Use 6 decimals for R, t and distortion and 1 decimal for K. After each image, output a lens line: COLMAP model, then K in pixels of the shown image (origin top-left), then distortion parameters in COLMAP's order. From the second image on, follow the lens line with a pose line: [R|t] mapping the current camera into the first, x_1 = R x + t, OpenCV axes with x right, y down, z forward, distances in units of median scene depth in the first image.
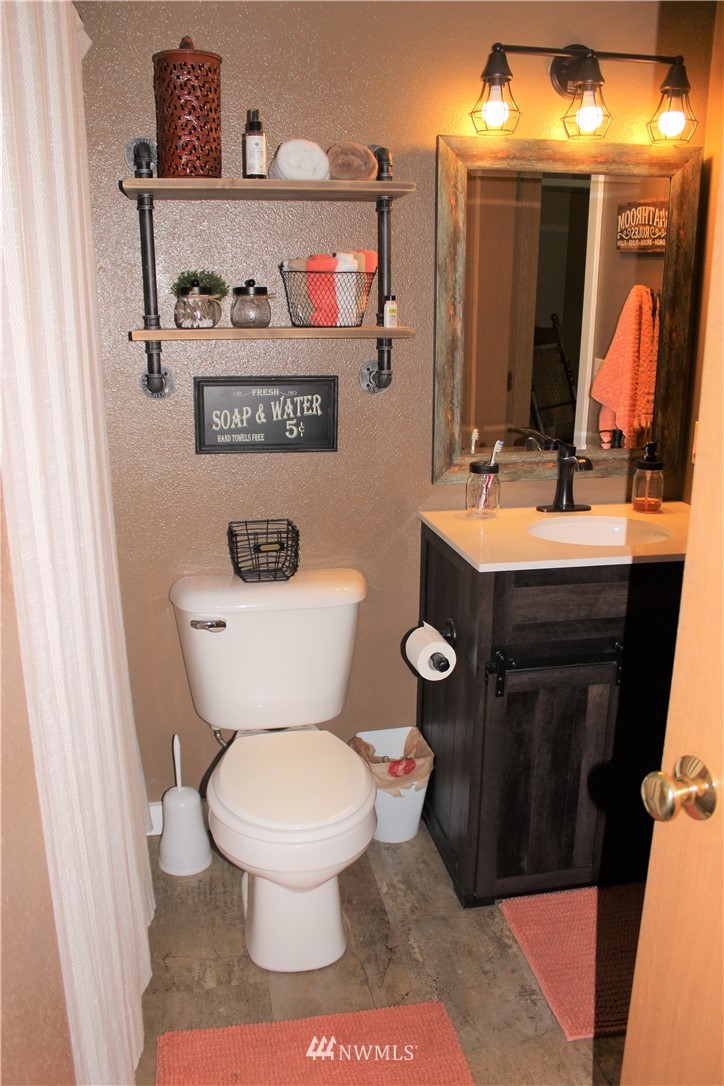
lens RADIAL K [[901.0, 0, 362.0], [0, 901.0, 543.0], [0, 0, 1]] dist [-0.165534, 0.155381]
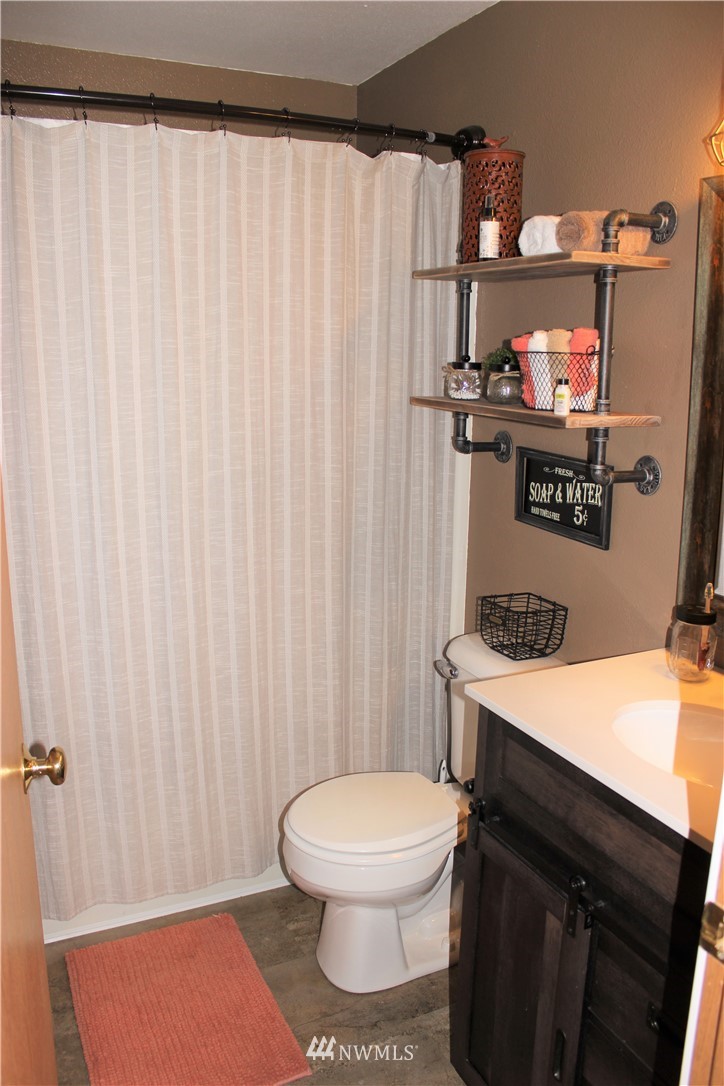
lens RADIAL K [[901.0, 0, 362.0], [0, 901.0, 543.0], [0, 0, 1]] dist [-0.165534, 0.155381]
pose [[0.267299, 0.216093, -0.939071, 0.756109], [-0.269362, 0.952438, 0.142497, -0.173460], [0.925200, 0.214861, 0.312793, 0.508236]]
